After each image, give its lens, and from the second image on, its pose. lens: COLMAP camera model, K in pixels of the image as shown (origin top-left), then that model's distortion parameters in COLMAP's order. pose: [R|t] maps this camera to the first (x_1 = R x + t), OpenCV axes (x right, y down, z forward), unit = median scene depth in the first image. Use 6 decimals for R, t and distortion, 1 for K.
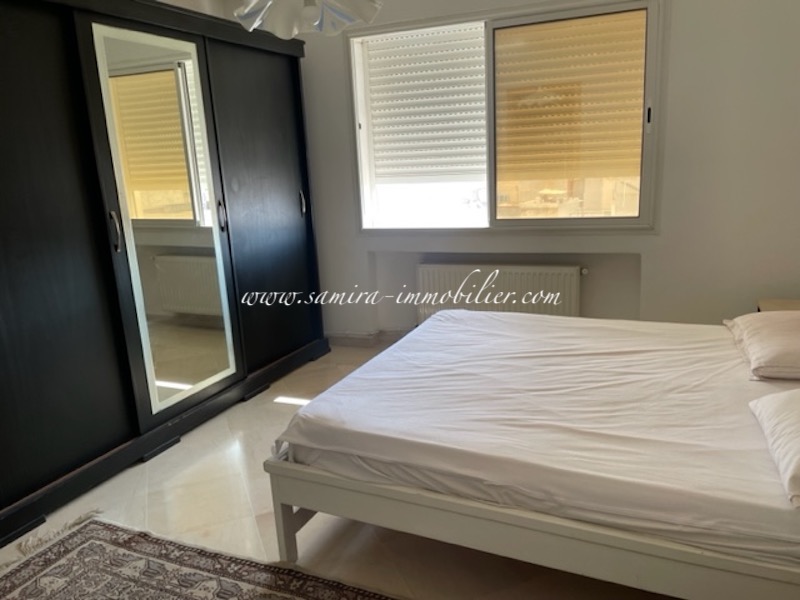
lens RADIAL K [[607.1, 0, 400.0], [0, 607.1, 300.0], [0, 0, 1]] dist [0.093818, -0.127034]
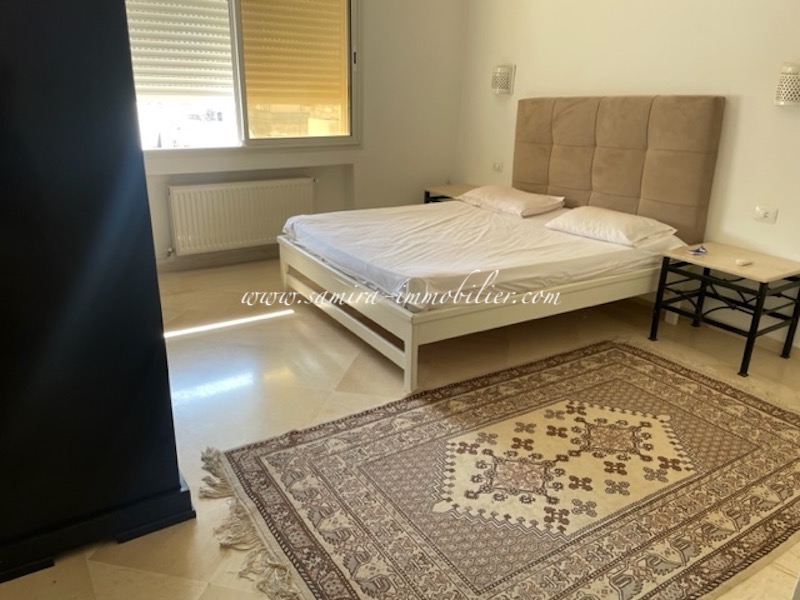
lens RADIAL K [[607.1, 0, 400.0], [0, 607.1, 300.0], [0, 0, 1]] dist [0.093818, -0.127034]
pose [[0.551446, -0.223465, 0.803723, -1.112953], [0.140346, 0.974573, 0.174674, -0.004801], [-0.822320, 0.016476, 0.568786, 0.239783]]
